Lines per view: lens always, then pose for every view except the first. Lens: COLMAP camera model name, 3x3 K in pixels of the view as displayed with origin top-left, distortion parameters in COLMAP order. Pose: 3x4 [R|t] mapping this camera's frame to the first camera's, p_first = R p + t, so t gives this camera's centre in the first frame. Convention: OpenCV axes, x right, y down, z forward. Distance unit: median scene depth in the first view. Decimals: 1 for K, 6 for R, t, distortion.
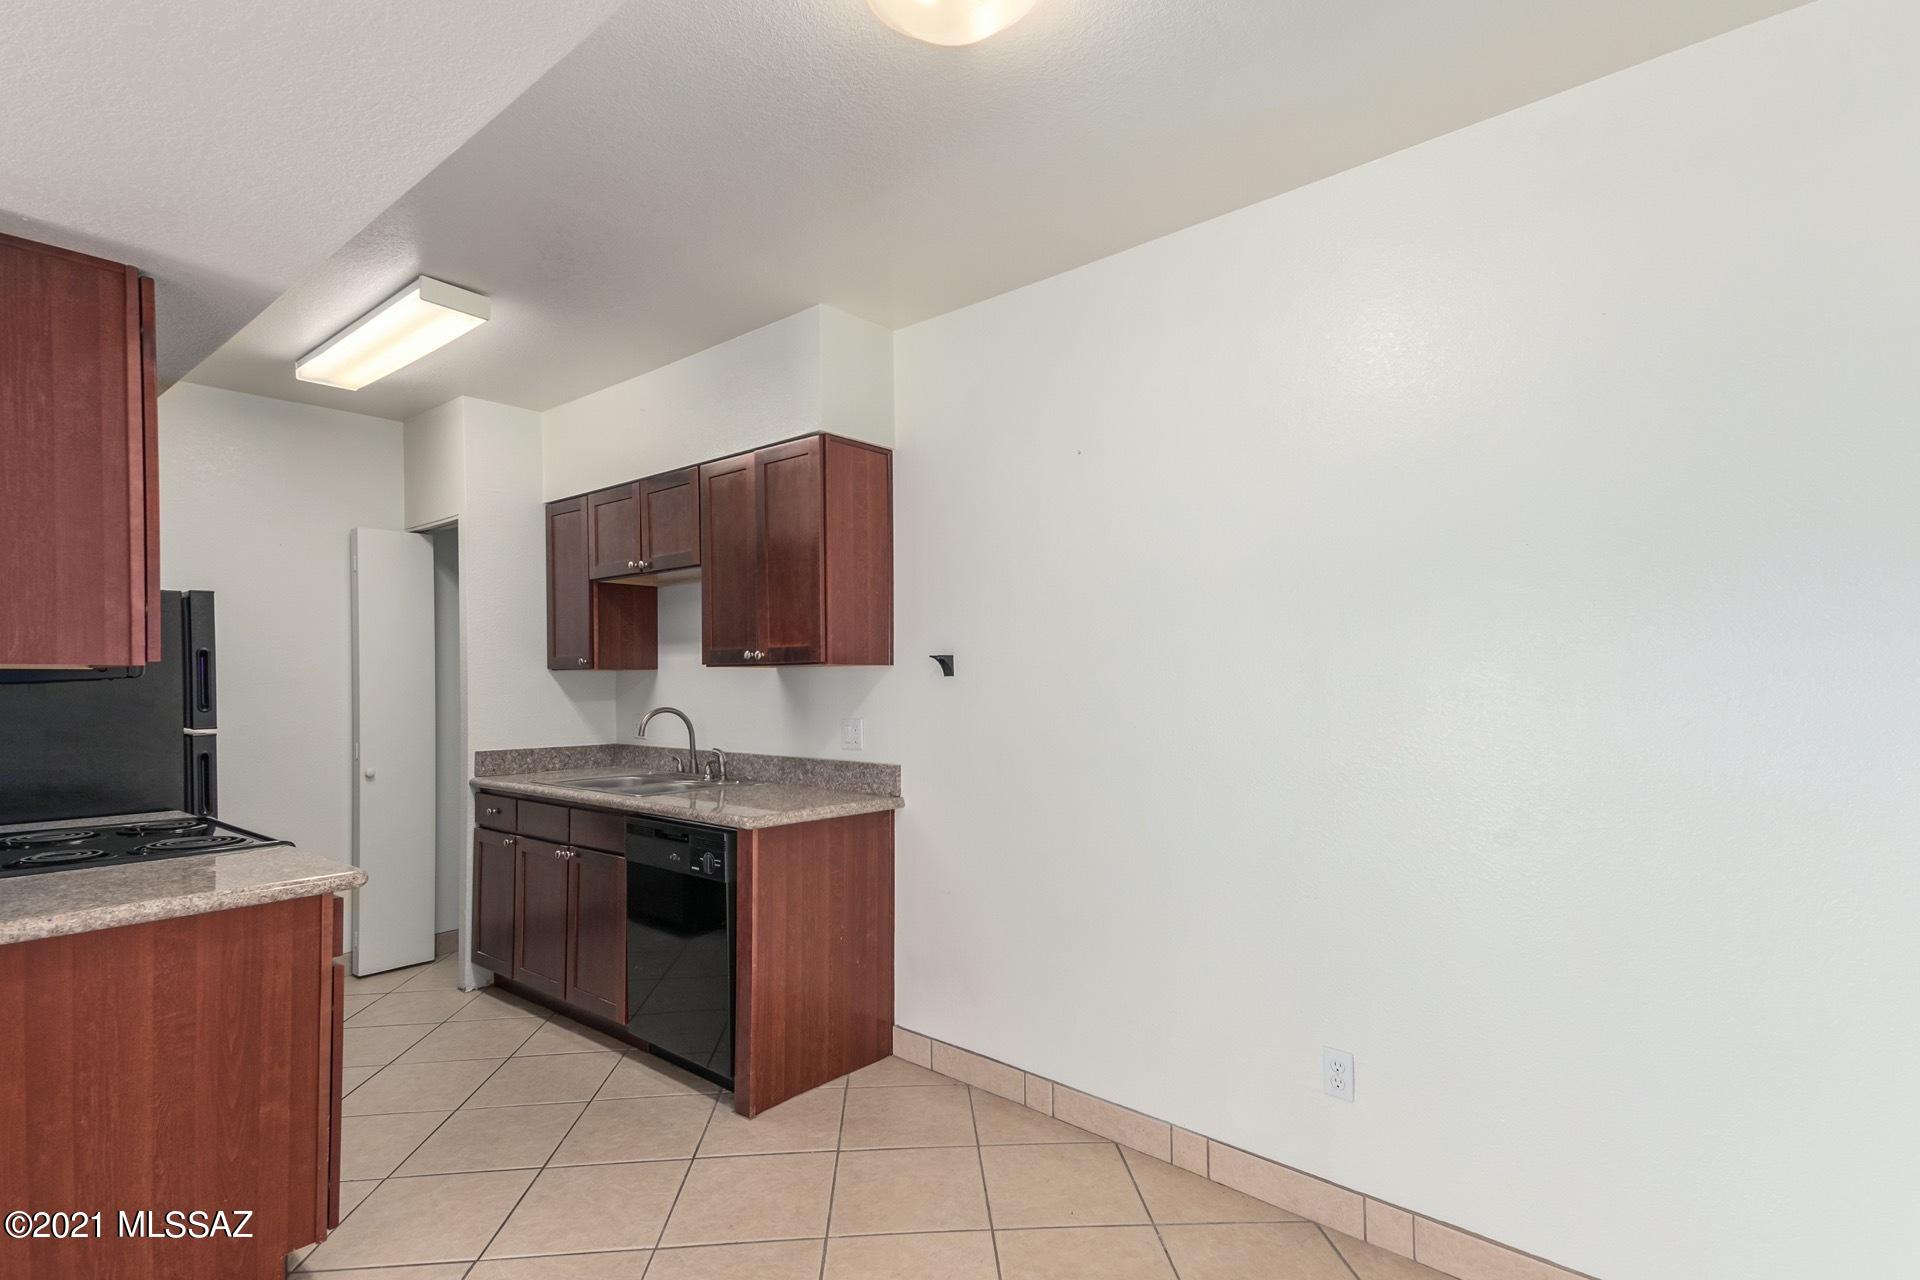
lens RADIAL K [[941.9, 0, 966.8], [0, 941.9, 672.7], [0, 0, 1]] dist [0.068602, -0.000337]
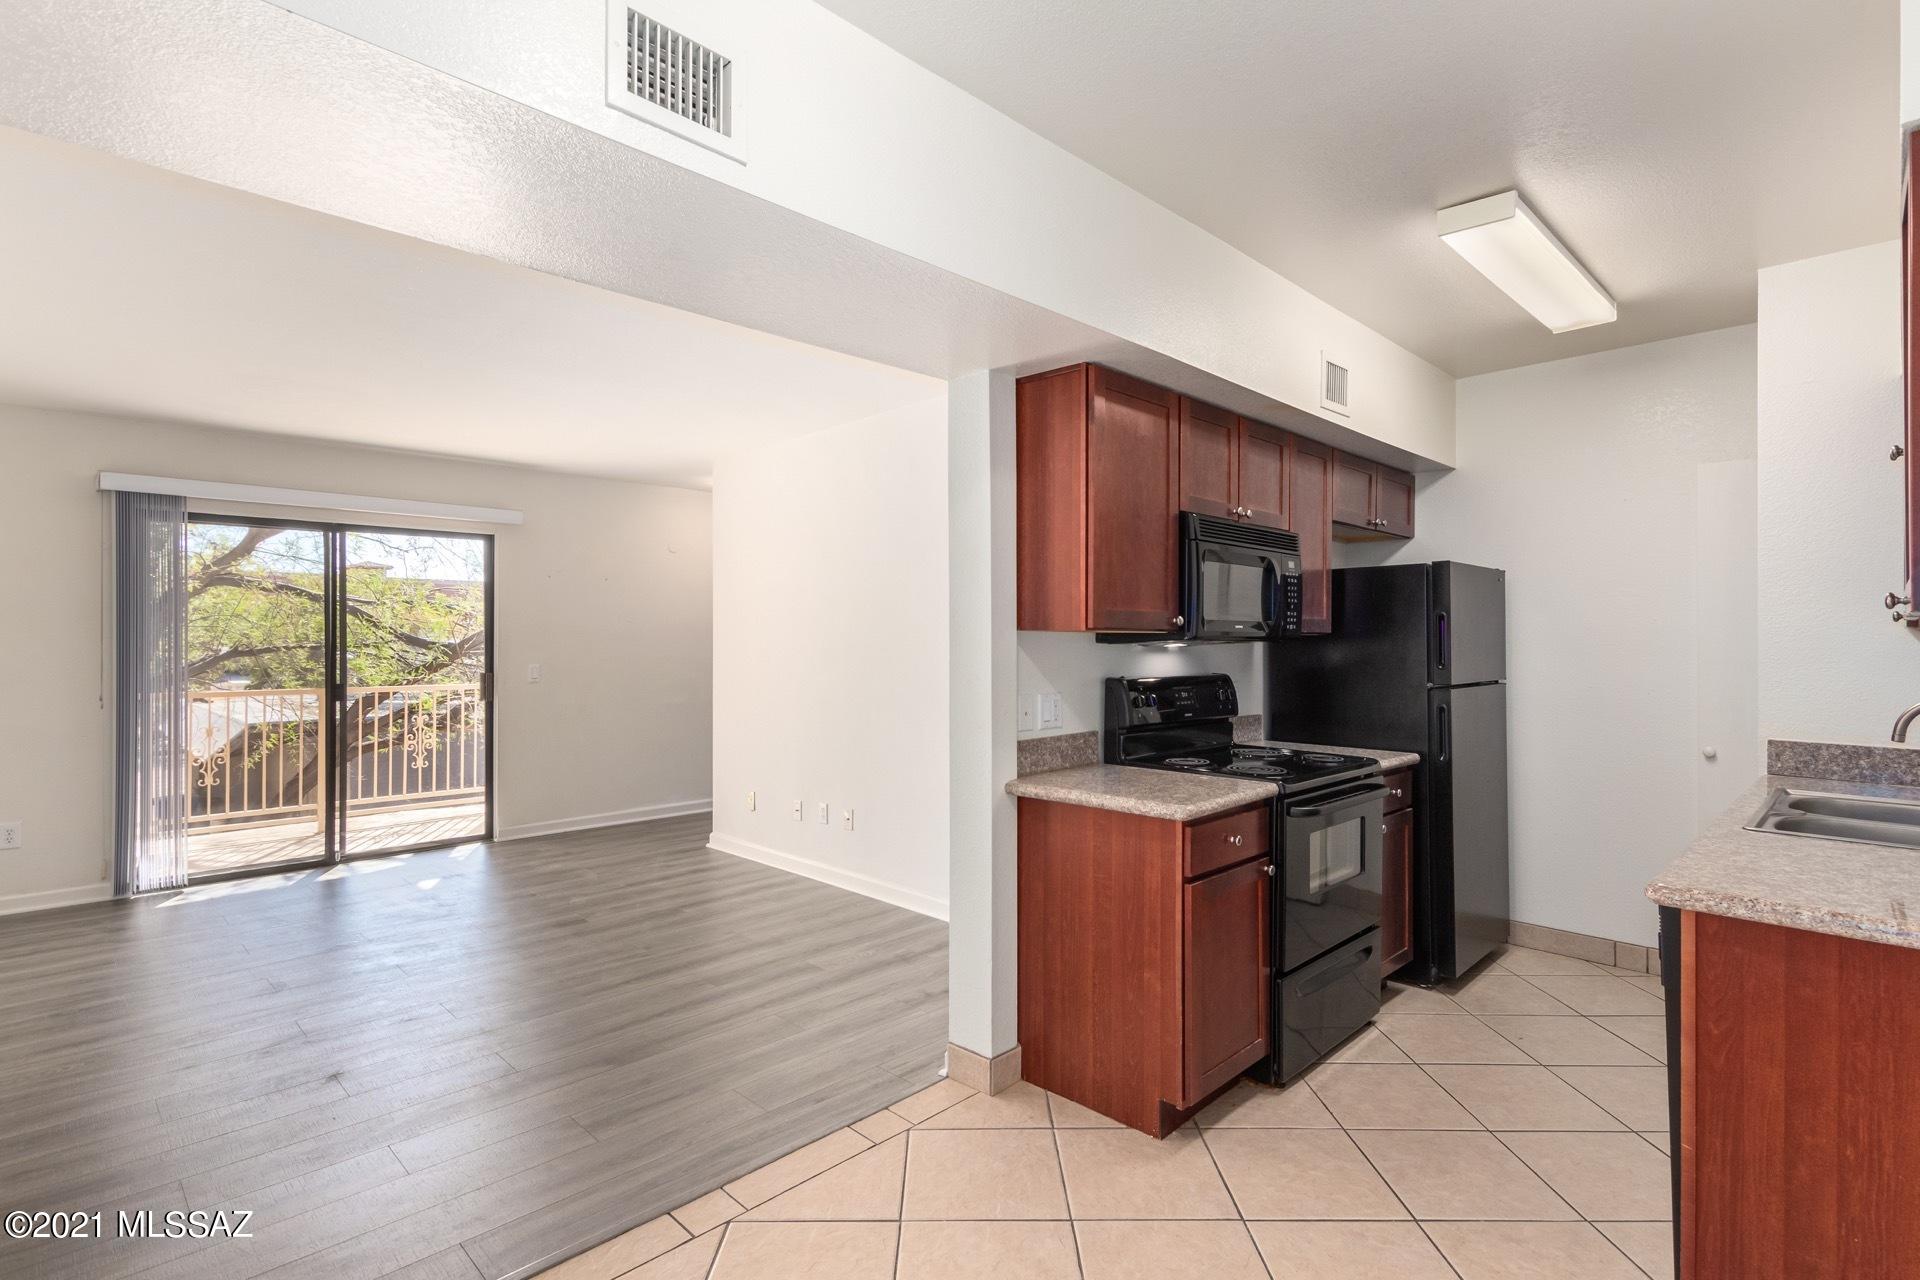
lens RADIAL K [[934.6, 0, 954.8], [0, 934.6, 632.6], [0, 0, 1]] dist [0.009382, -0.001379]
pose [[-0.071409, -0.002893, -0.997443, 0.290564], [0.001546, 0.999994, -0.003011, -0.000117], [0.997446, -0.001757, -0.071404, 0.464371]]
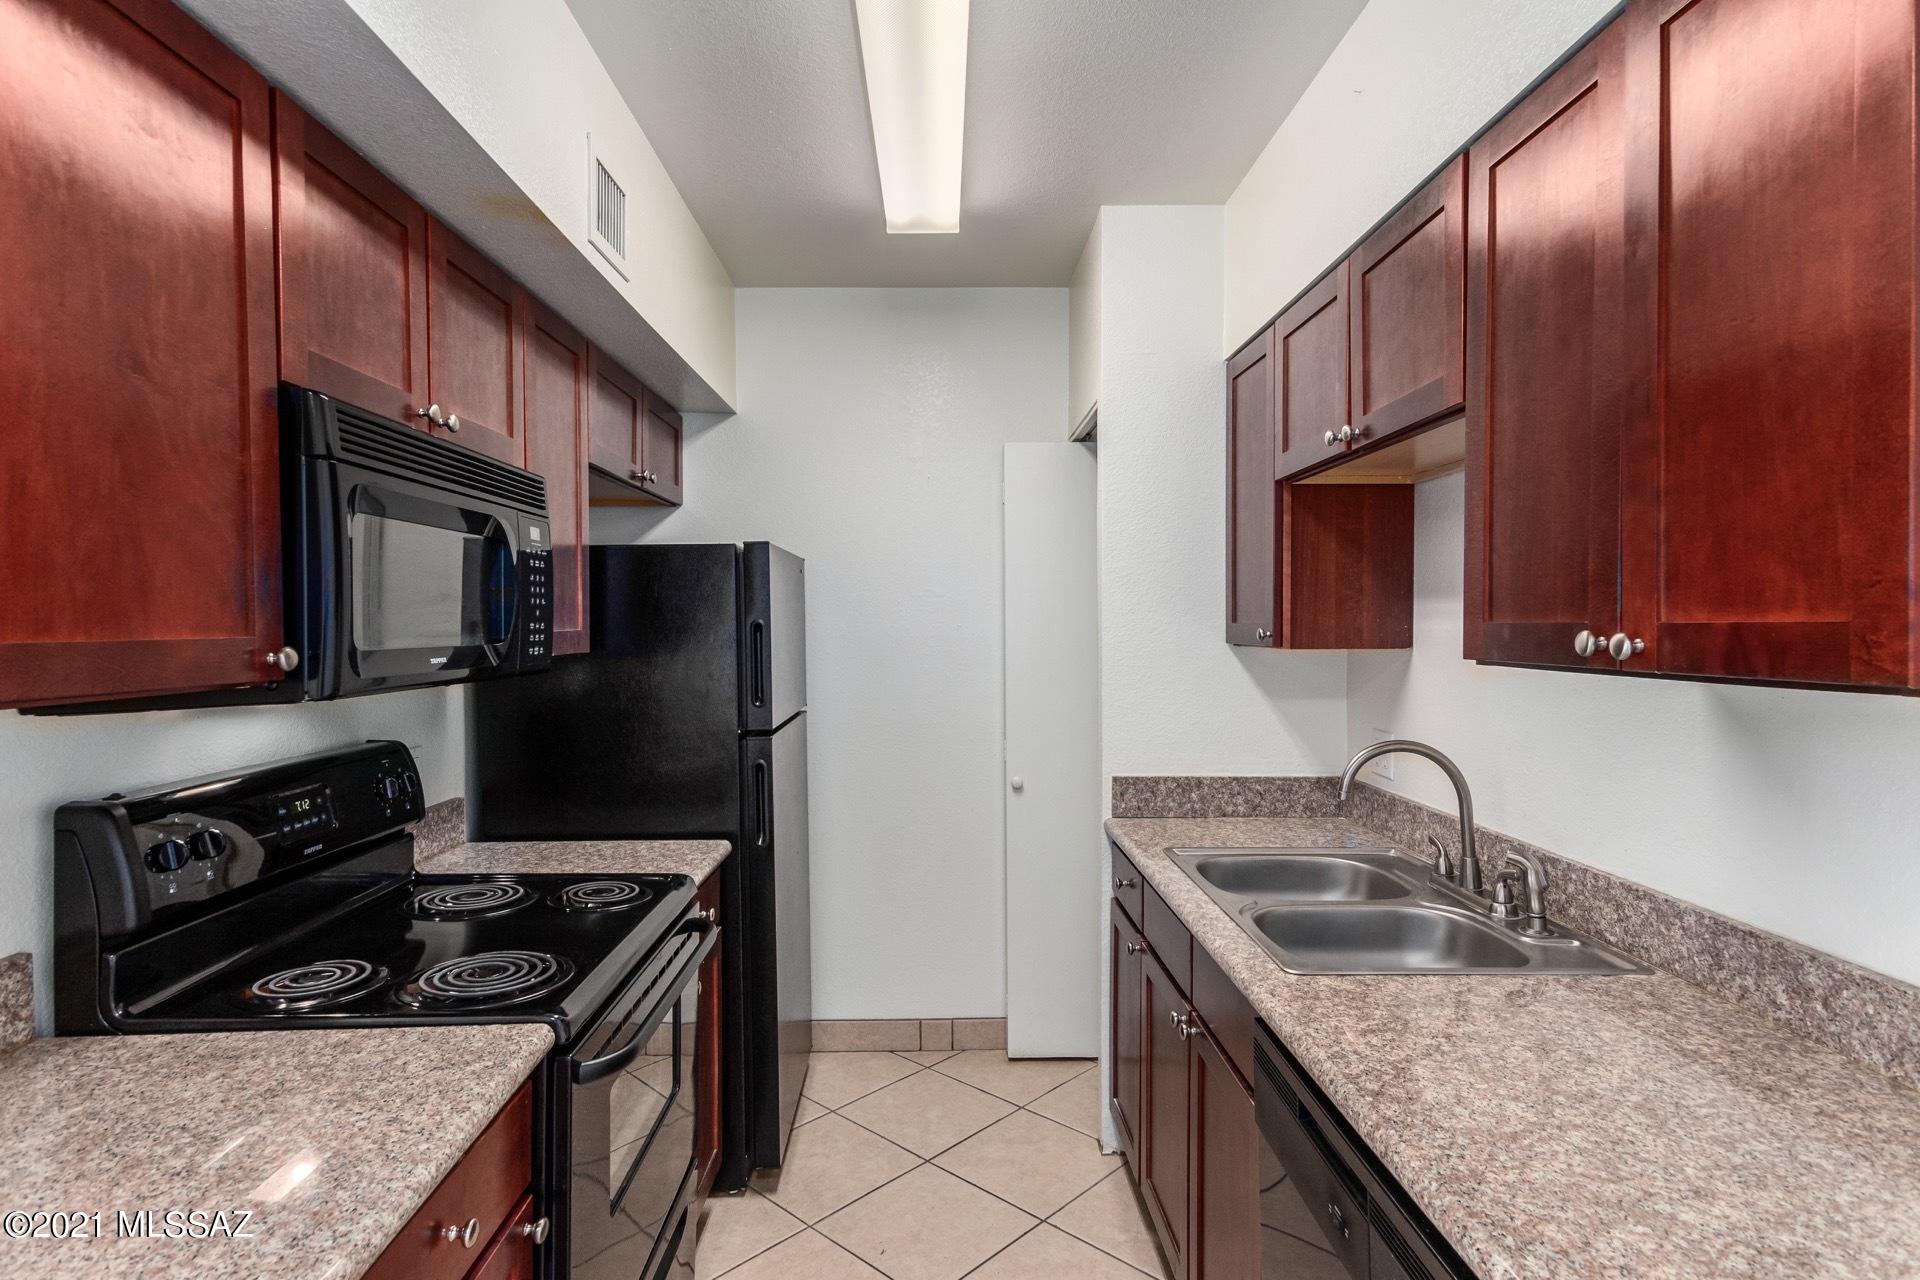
lens RADIAL K [[1013.0, 0, 960.0], [0, 1013.0, 640.0], [0, 0, 1]] dist [0.022353, -0.002102]
pose [[0.675641, 0.017417, -0.737025, -0.103997], [0.002626, 0.999658, 0.026032, -0.026426], [0.737226, -0.019524, 0.675364, 0.532296]]
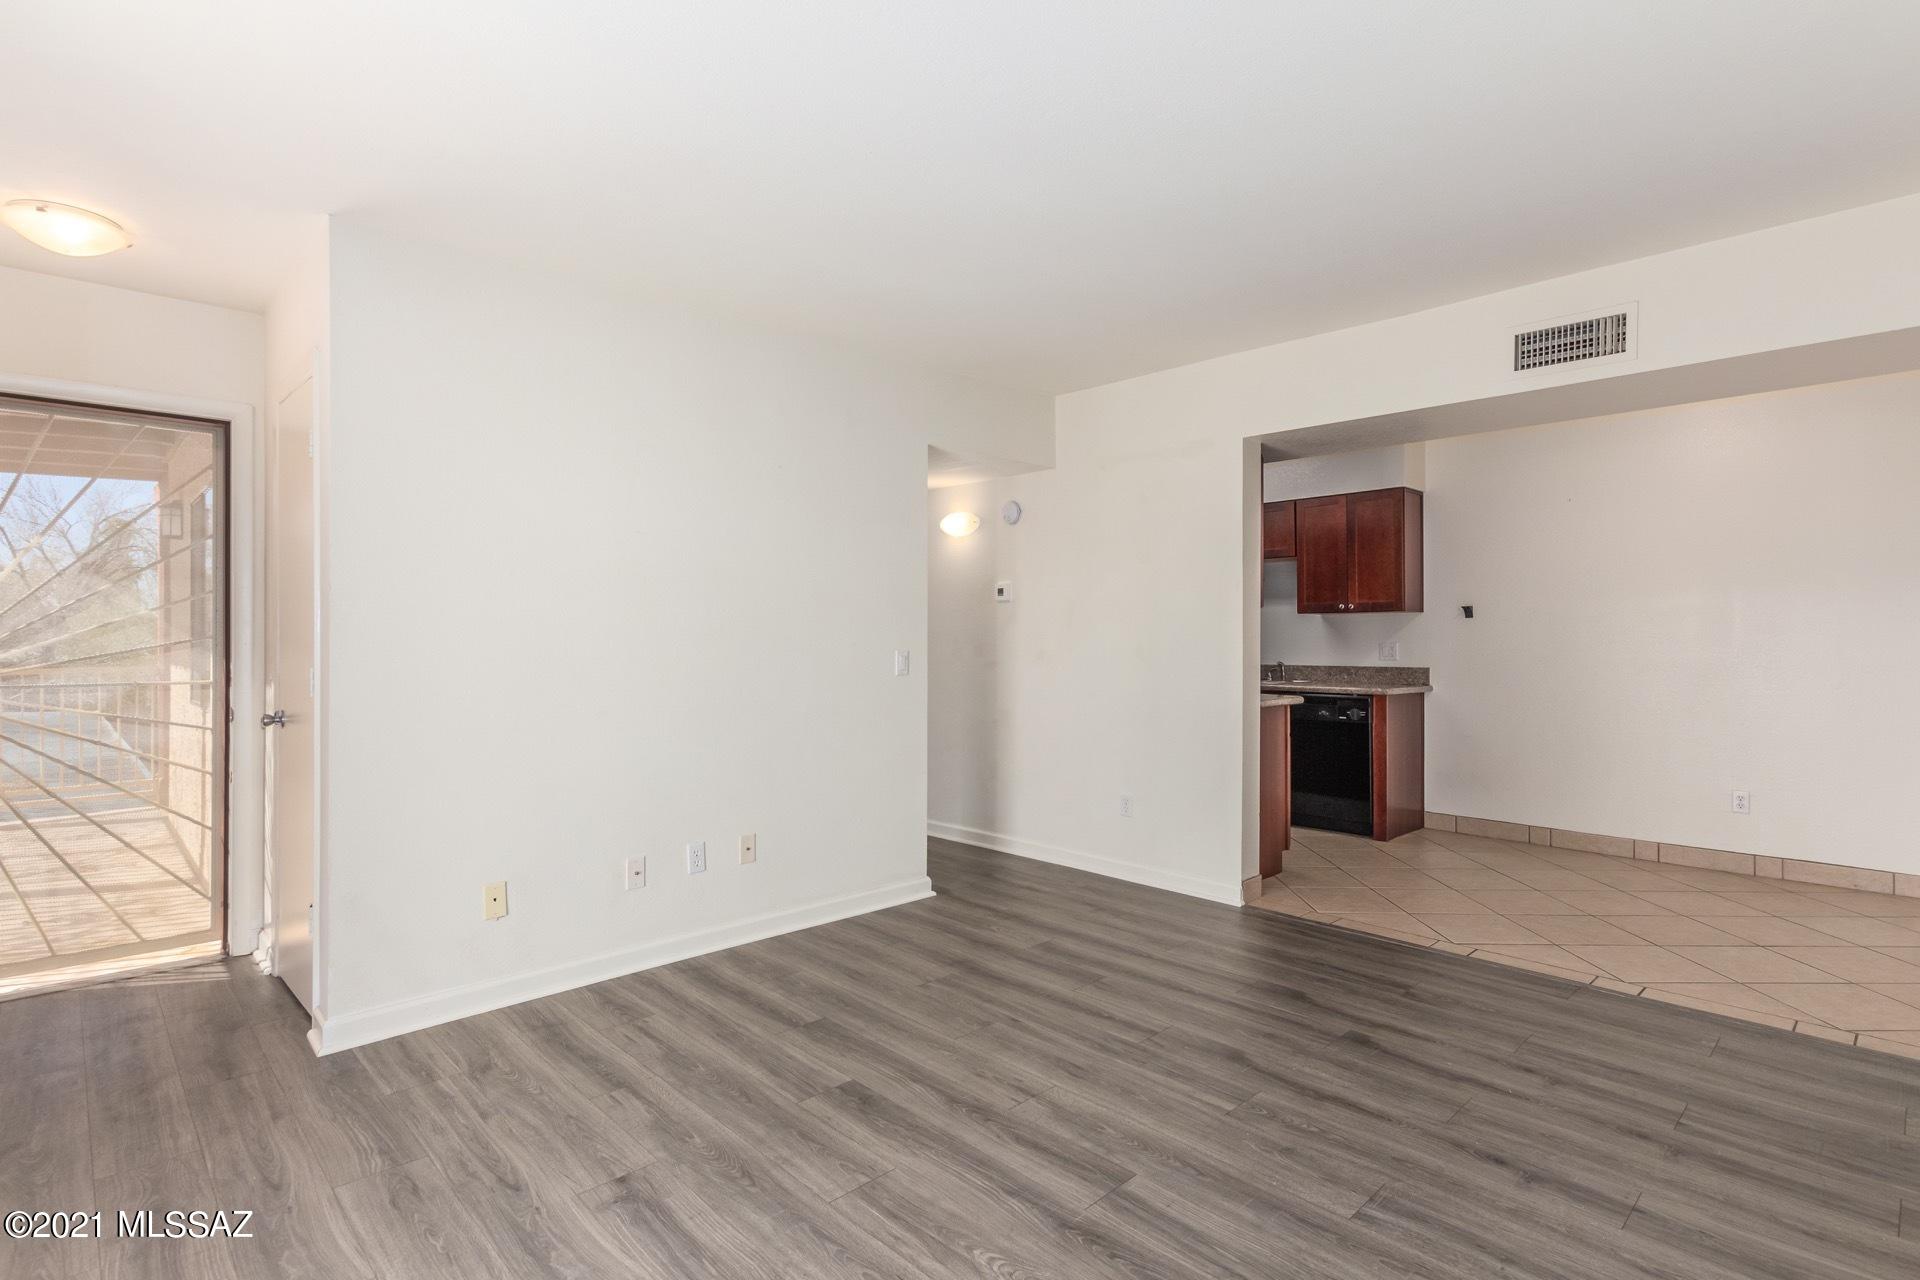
lens RADIAL K [[934.6, 0, 954.8], [0, 934.6, 632.6], [0, 0, 1]] dist [0.009382, -0.001379]
pose [[0.995950, 0.002910, -0.089864, -0.722528], [-0.002856, 0.999996, 0.000723, 0.028601], [0.089865, -0.000463, 0.995954, -0.764688]]
